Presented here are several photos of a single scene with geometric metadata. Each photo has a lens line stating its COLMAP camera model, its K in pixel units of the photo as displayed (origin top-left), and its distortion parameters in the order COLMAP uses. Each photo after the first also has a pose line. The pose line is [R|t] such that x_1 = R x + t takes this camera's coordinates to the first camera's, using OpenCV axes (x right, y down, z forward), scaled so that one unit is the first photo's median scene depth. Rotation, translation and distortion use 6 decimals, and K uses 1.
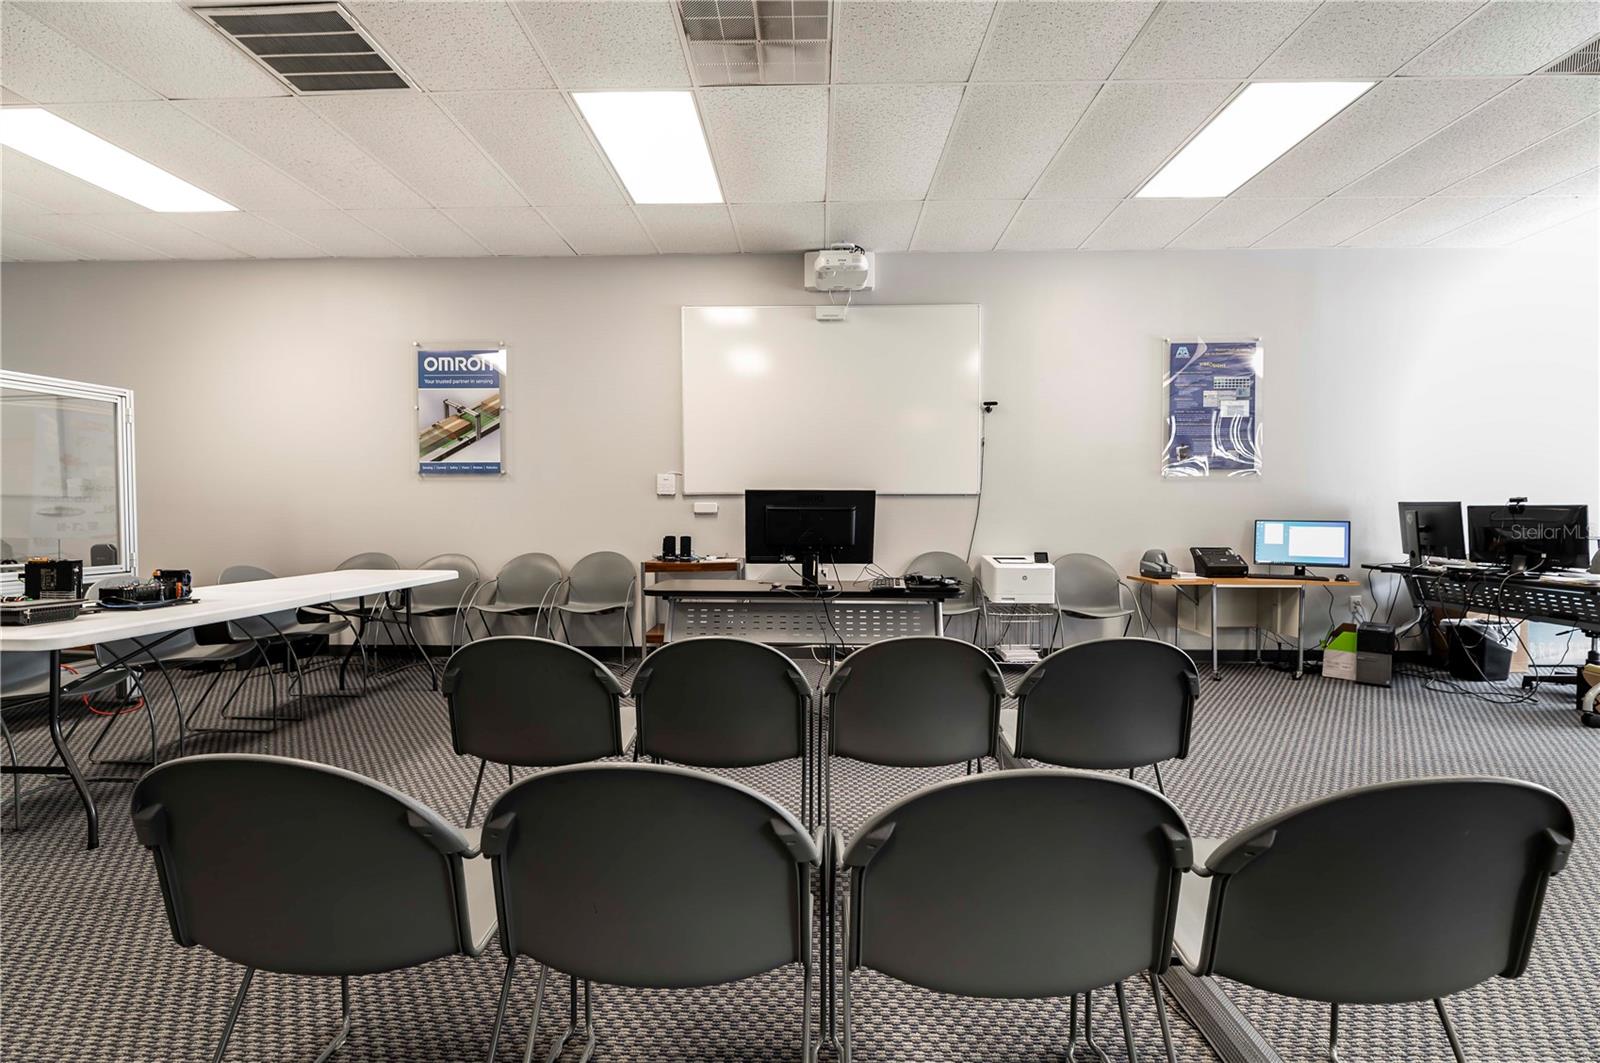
lens RADIAL K [[686.4, 0, 800.0], [0, 686.4, 531.5], [0, 0, 1]] dist [-0.010162, -0.000224]
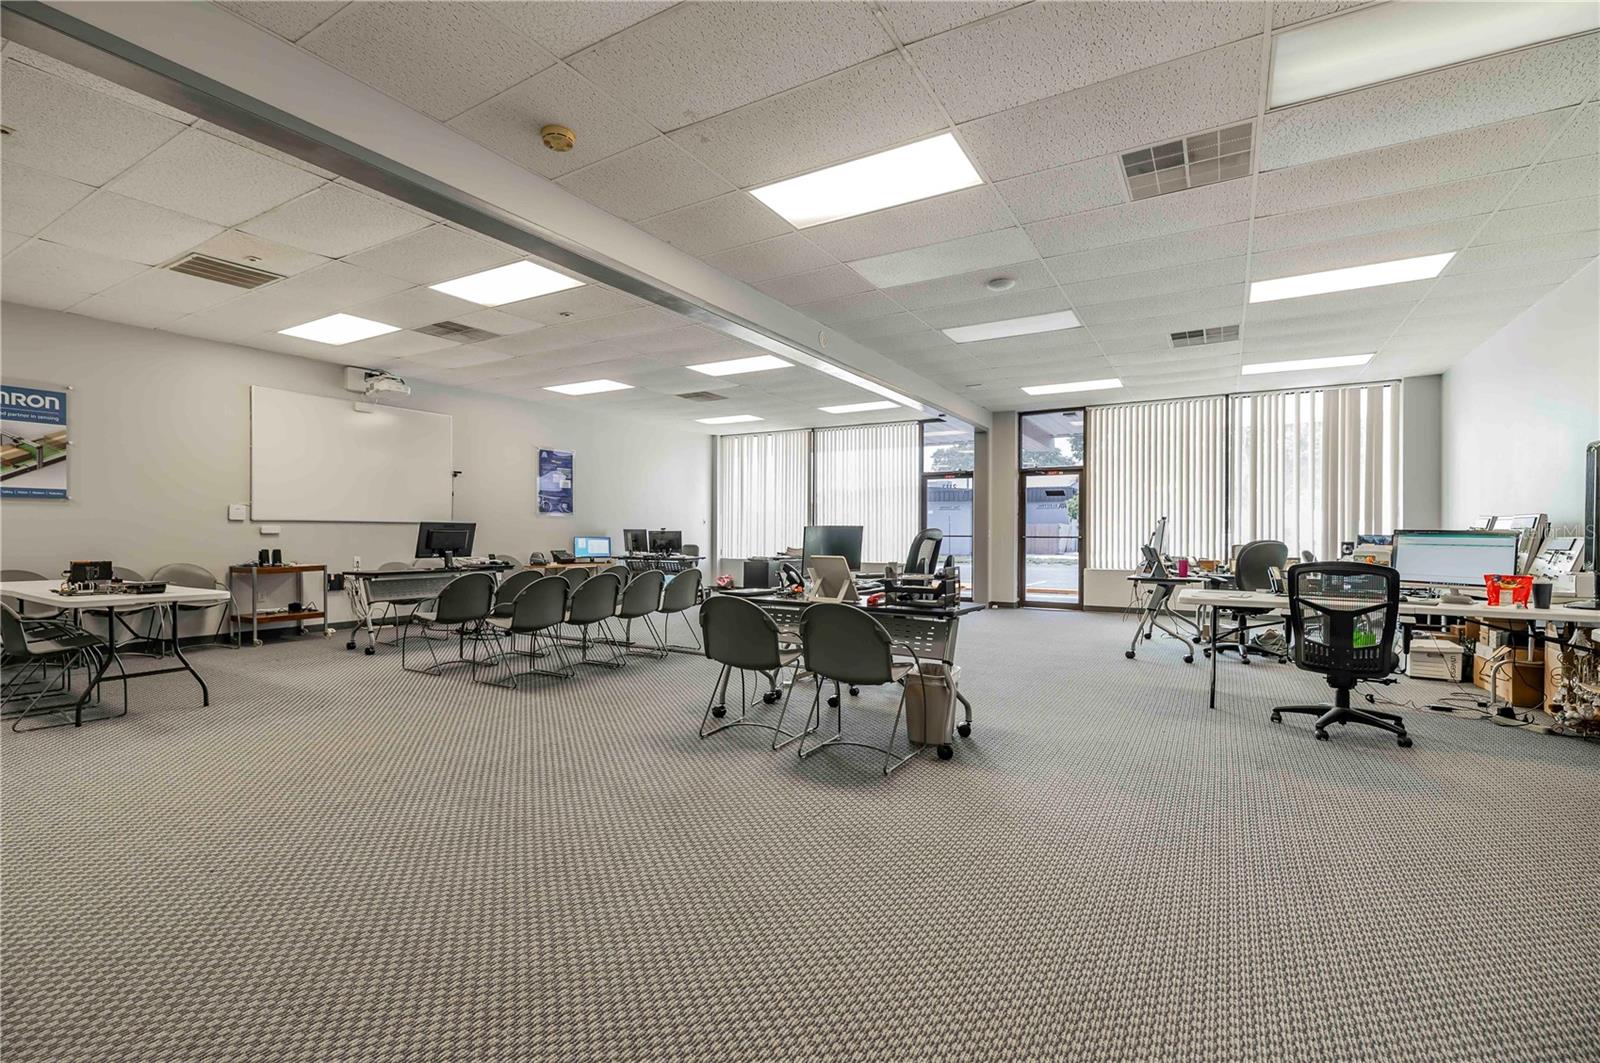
lens RADIAL K [[710.6, 0, 800.0], [0, 710.6, 531.5], [0, 0, 1]] dist [0.000957, 0.000220]
pose [[0.491072, 0.003720, 0.871111, -0.927100], [0.025043, 0.999517, -0.018385, 0.024454], [-0.870759, 0.030844, 0.490741, -0.704794]]
